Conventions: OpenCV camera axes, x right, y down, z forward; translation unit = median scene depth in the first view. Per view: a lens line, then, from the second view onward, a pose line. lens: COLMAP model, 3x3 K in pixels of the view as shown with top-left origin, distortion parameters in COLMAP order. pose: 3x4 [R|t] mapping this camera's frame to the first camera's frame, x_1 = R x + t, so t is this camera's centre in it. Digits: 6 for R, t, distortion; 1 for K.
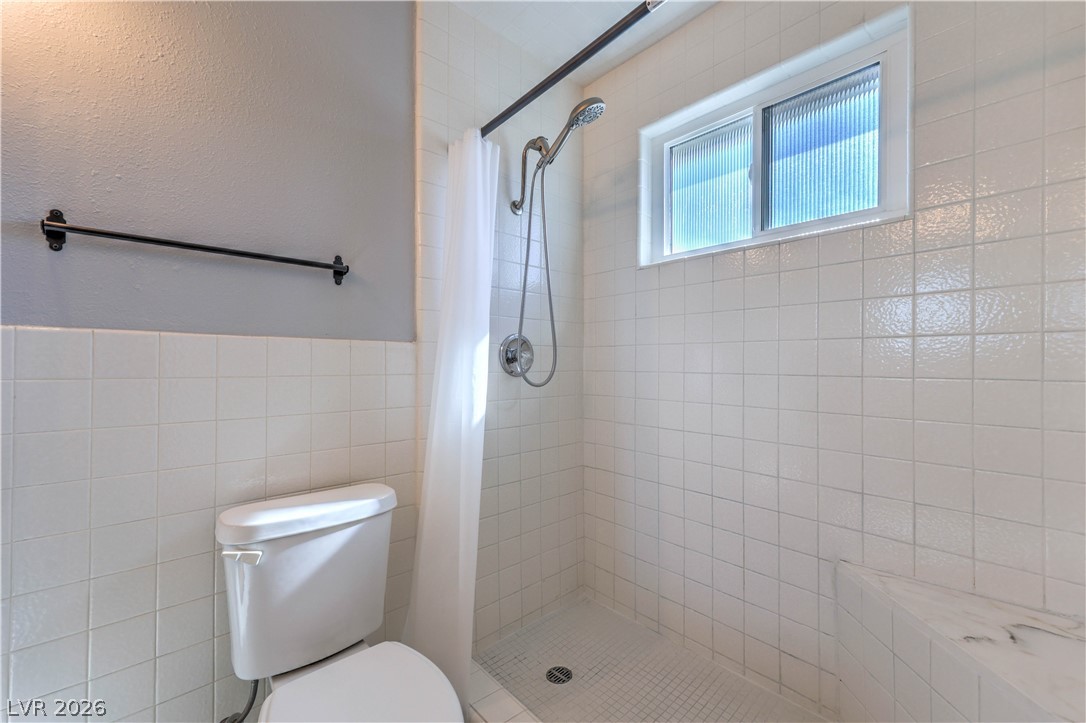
lens RADIAL K [[442.6, 0, 538.4], [0, 442.6, 365.4], [0, 0, 1]] dist [0.003252, -0.000129]
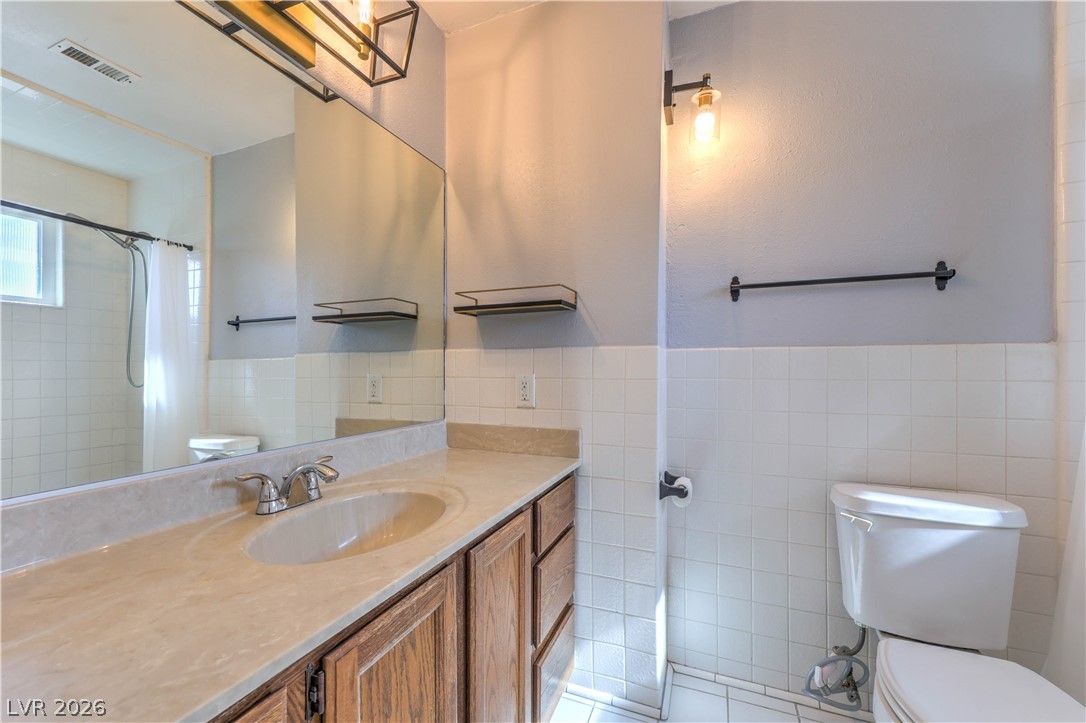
lens RADIAL K [[442.6, 0, 538.4], [0, 442.6, 365.4], [0, 0, 1]] dist [0.003252, -0.000129]
pose [[0.426830, -0.004525, -0.904320, 0.084512], [0.000795, 0.999989, -0.004628, -0.009522], [0.904331, 0.001257, 0.426829, -0.319623]]
